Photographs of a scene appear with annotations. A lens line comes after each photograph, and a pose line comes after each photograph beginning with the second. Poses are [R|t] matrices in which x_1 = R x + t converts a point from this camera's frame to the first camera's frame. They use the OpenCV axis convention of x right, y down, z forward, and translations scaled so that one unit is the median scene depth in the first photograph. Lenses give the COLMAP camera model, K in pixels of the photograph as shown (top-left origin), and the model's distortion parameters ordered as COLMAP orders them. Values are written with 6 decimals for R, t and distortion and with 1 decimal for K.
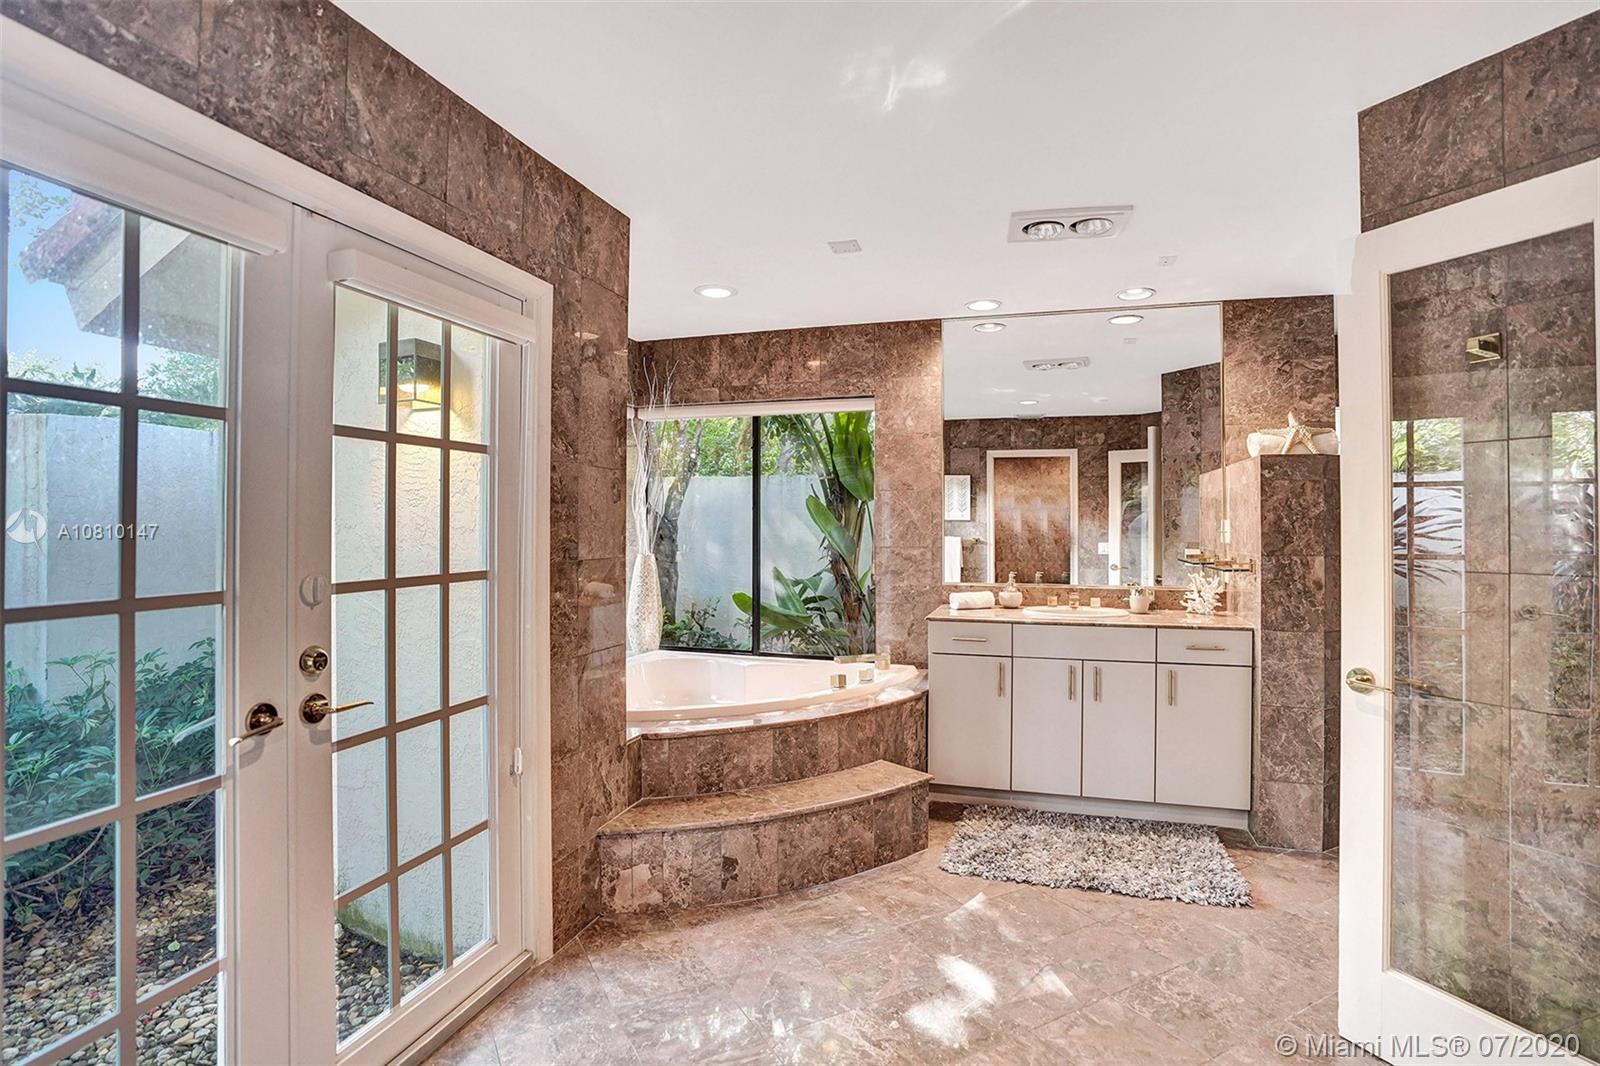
lens RADIAL K [[749.7, 0, 805.9], [0, 749.7, 529.0], [0, 0, 1]] dist [-0.058587, 0.021380]
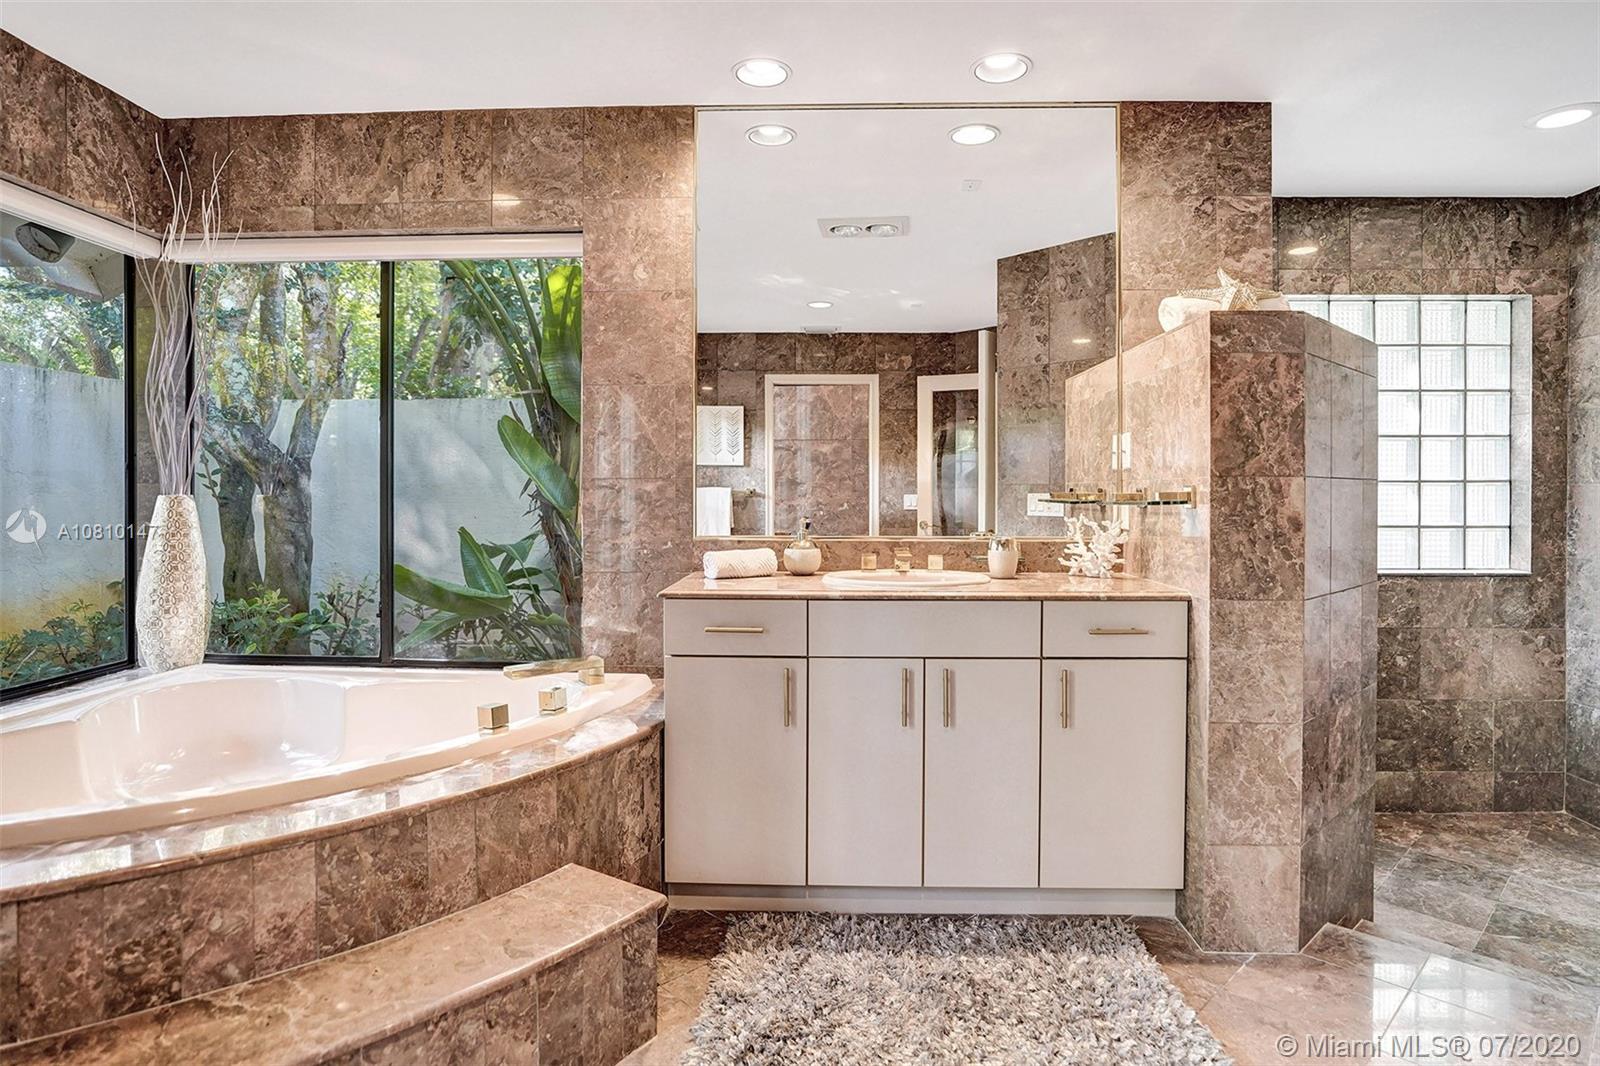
lens RADIAL K [[837.4, 0, 809.4], [0, 837.4, 529.4], [0, 0, 1]] dist [-0.030128, 0.000698]
pose [[0.957876, -0.006940, 0.287099, 0.089252], [-0.003815, 0.999312, 0.036887, 0.047049], [-0.287157, -0.036428, 0.957191, 0.369984]]
